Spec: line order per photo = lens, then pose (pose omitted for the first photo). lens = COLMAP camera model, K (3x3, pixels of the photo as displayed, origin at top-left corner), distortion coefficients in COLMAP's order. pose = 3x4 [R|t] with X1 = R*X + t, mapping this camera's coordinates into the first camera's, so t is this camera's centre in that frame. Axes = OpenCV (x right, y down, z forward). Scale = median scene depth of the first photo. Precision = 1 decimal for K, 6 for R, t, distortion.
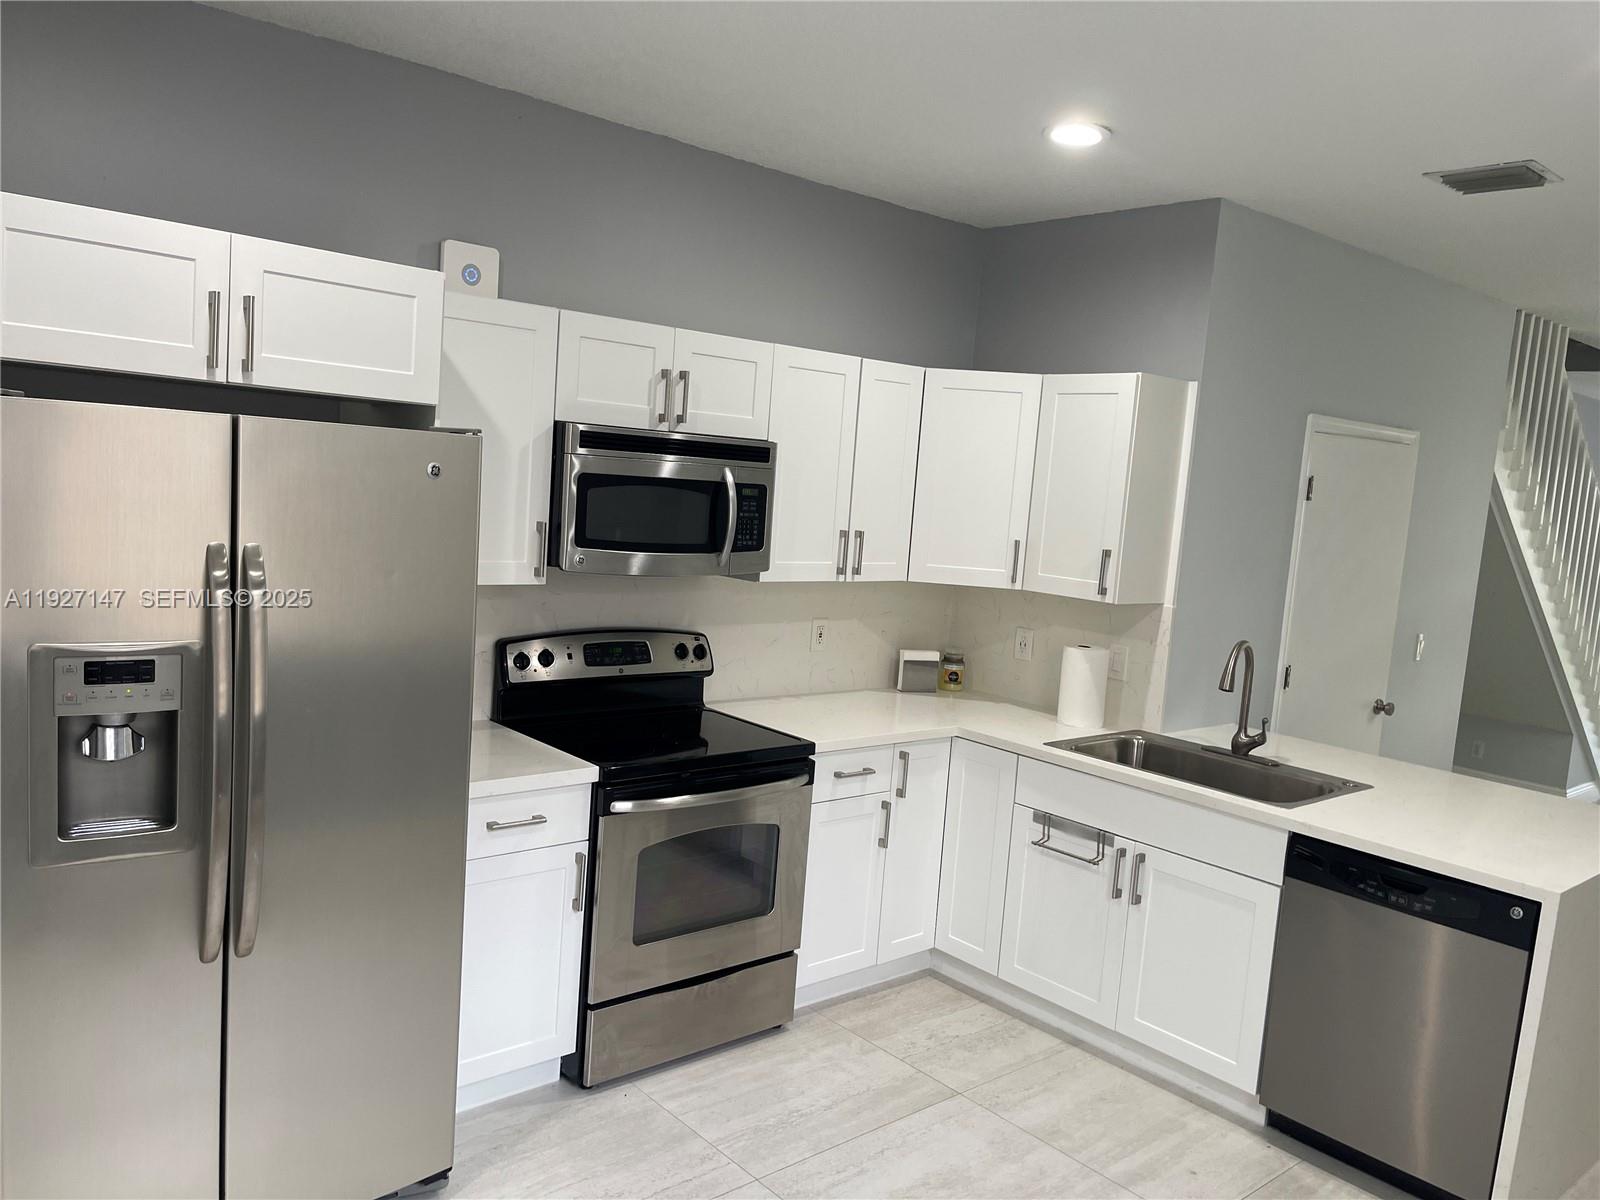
lens RADIAL K [[1207.6, 0, 793.5], [0, 1207.6, 609.3], [0, 0, 1]] dist [0.057467, -0.053491]
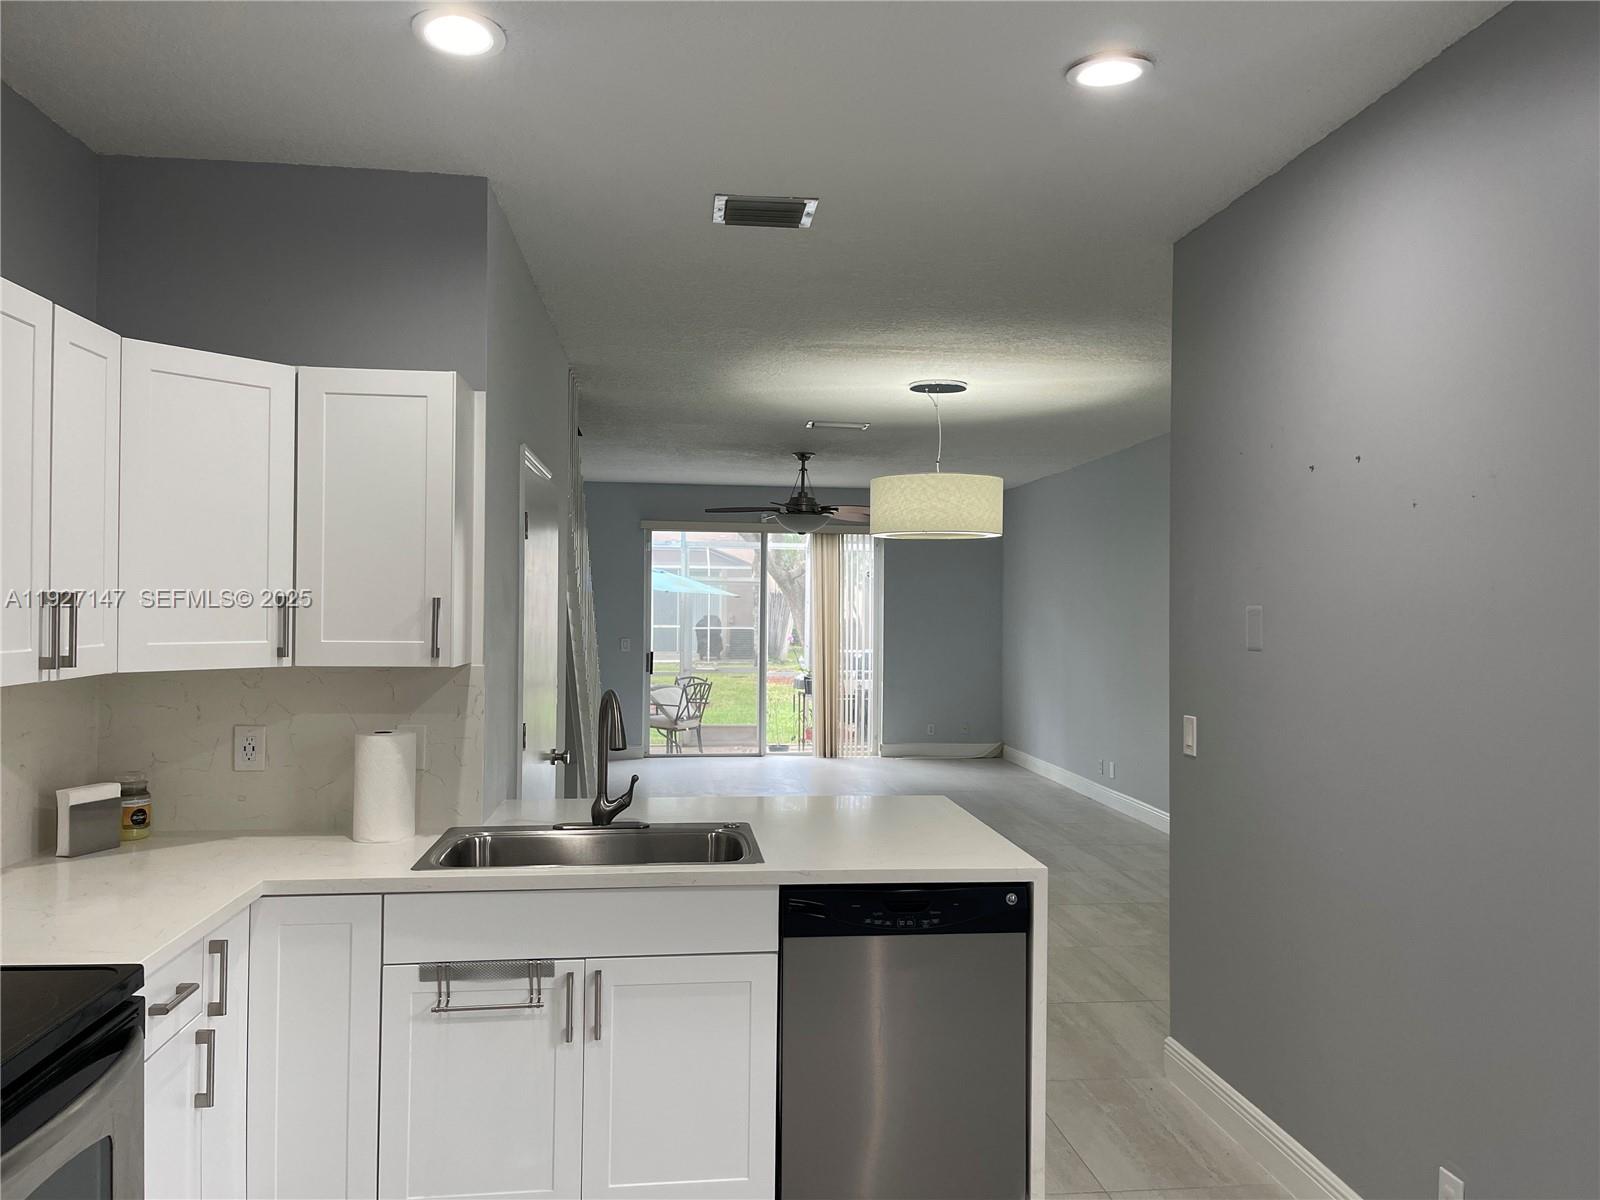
lens RADIAL K [[1207.6, 0, 802.7], [0, 1207.6, 604.6], [0, 0, 1]] dist [0.057467, -0.053491]
pose [[0.560976, -0.064656, 0.825303, -0.271013], [0.123768, 0.992291, -0.006390, -0.012619], [-0.818528, 0.105731, 0.564654, 0.421234]]
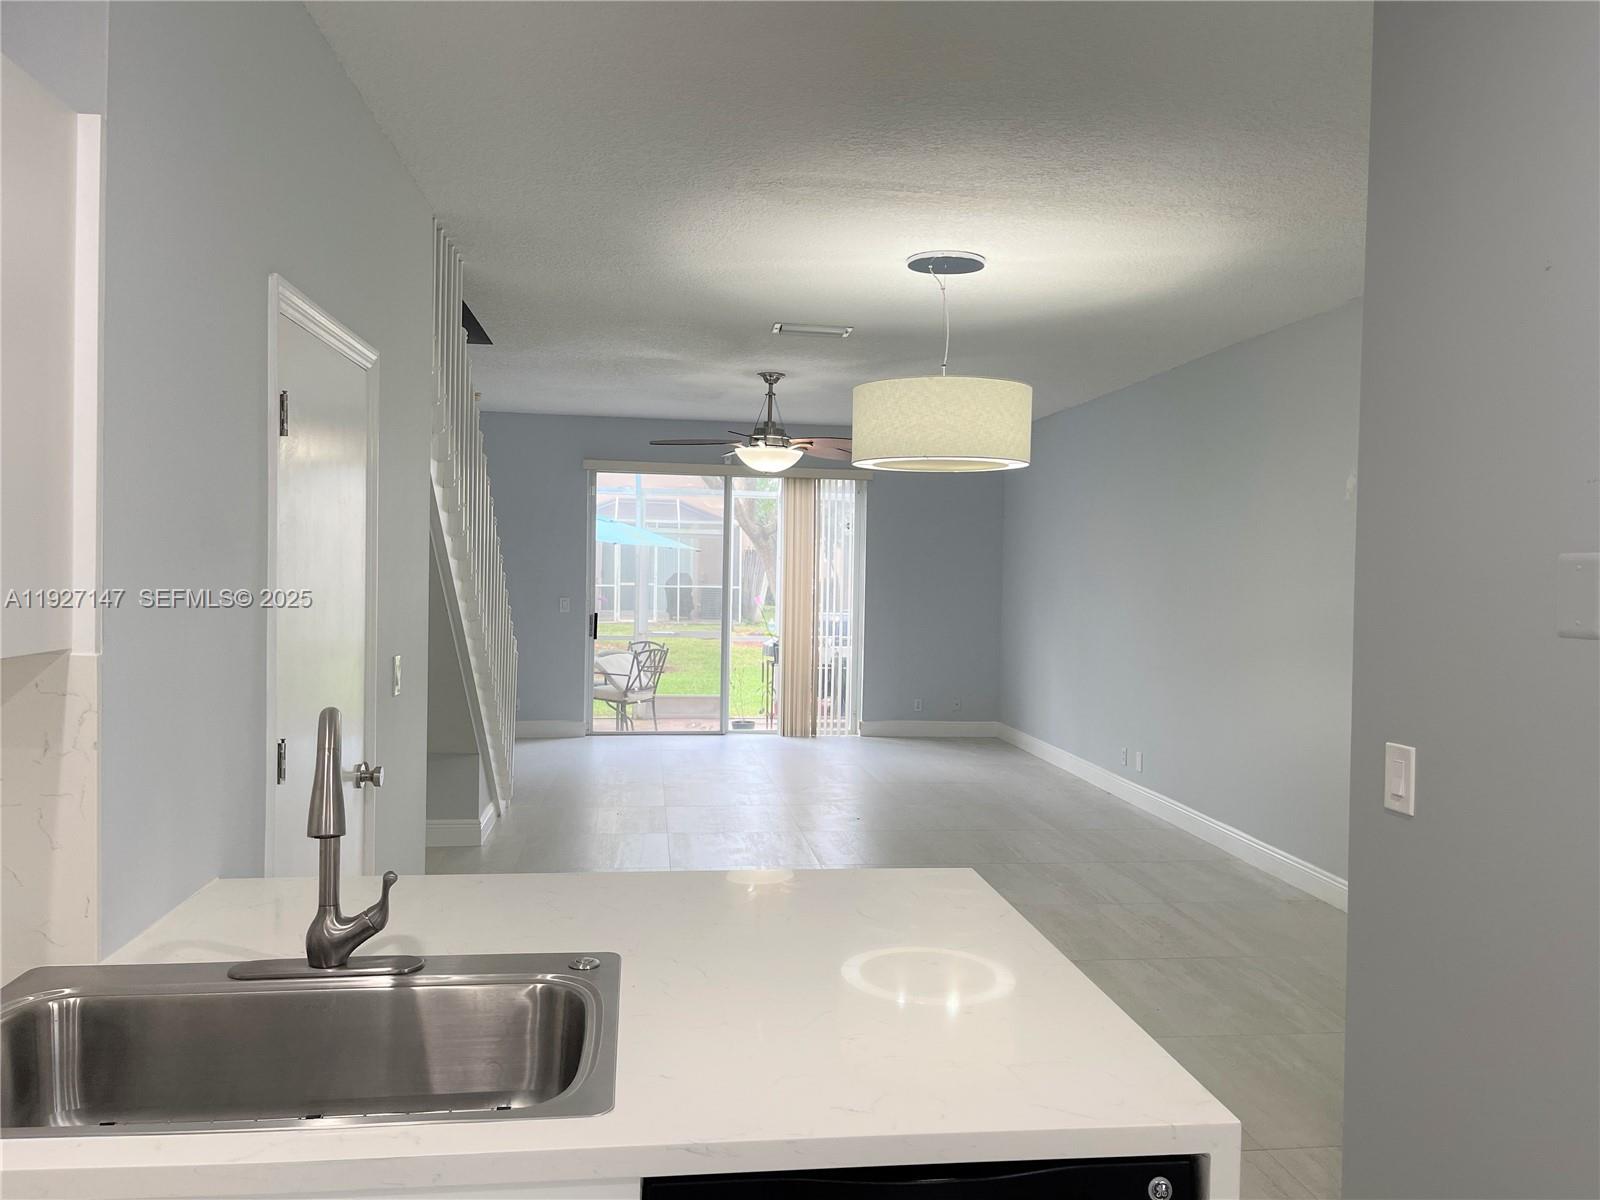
lens RADIAL K [[1207.6, 0, 802.3], [0, 1207.6, 607.2], [0, 0, 1]] dist [0.057467, -0.053491]
pose [[0.547401, -0.089055, 0.832118, 0.113733], [0.114066, 0.992982, 0.031234, -0.004087], [-0.829060, 0.077818, 0.553718, 0.657570]]
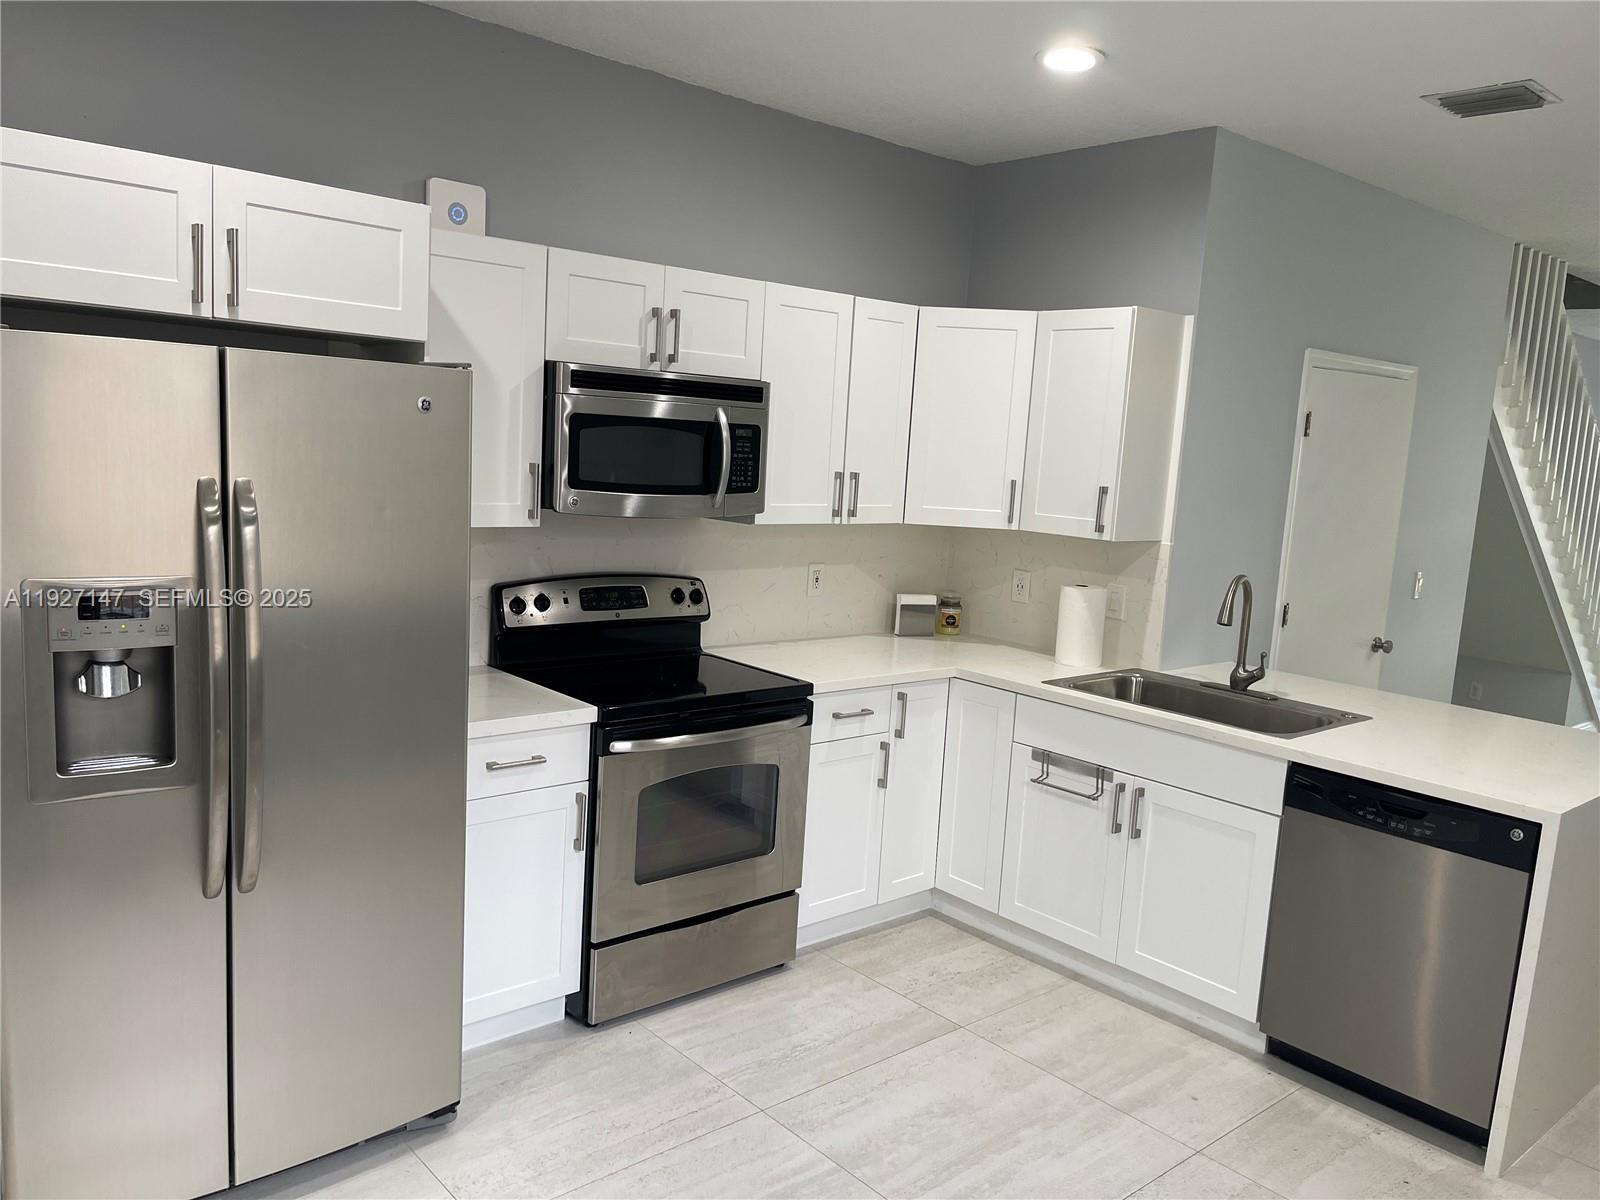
lens RADIAL K [[1207.6, 0, 787.7], [0, 1207.6, 604.3], [0, 0, 1]] dist [0.057467, -0.053491]
pose [[0.999872, -0.015925, -0.001706, -0.000335], [0.015964, 0.999528, 0.026261, 0.018852], [0.001287, -0.026285, 0.999654, 0.003435]]
